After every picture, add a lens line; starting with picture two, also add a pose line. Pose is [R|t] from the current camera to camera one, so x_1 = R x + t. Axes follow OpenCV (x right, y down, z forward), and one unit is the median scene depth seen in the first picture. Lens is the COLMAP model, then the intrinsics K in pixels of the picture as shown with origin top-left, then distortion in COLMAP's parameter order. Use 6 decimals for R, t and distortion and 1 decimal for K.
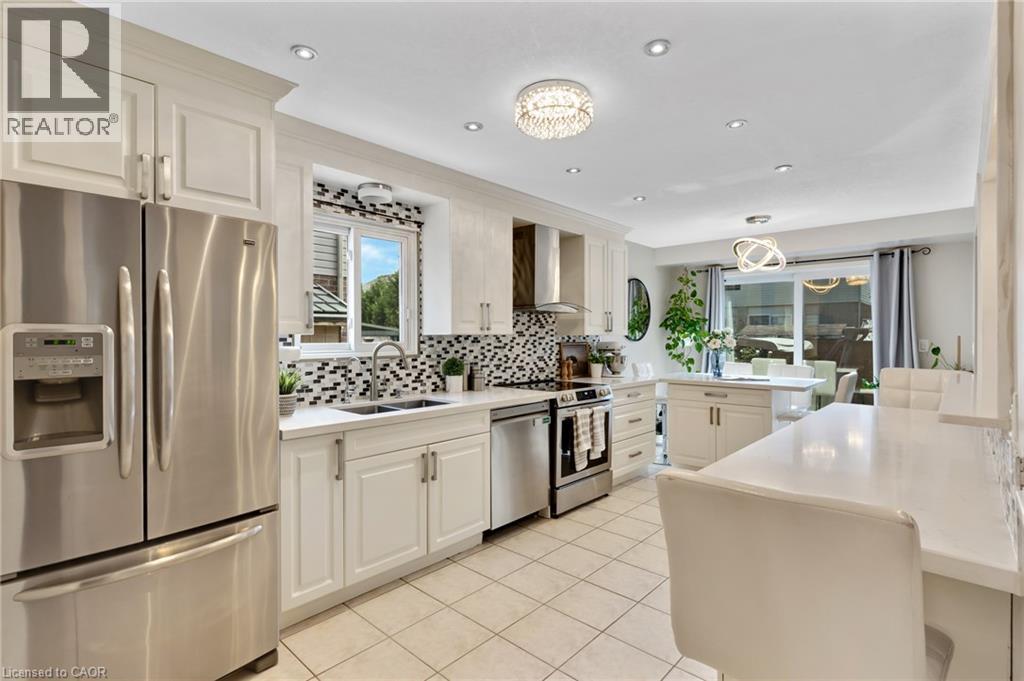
lens RADIAL K [[496.5, 0, 510.9], [0, 496.5, 338.7], [0, 0, 1]] dist [-0.000202, 0.000218]
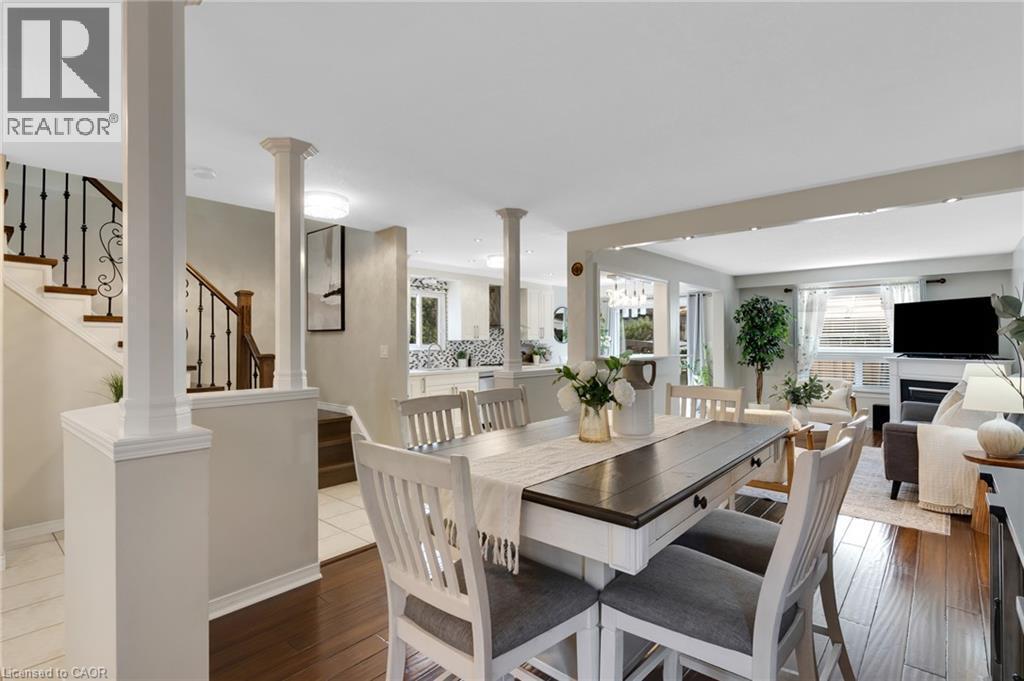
lens RADIAL K [[496.5, 0, 512.9], [0, 496.5, 340.3], [0, 0, 1]] dist [-0.000202, 0.000218]
pose [[0.999702, -0.005151, 0.023877, 0.054757], [0.005295, 0.999968, -0.005971, 0.006442], [-0.023845, 0.006096, 0.999697, -1.145495]]
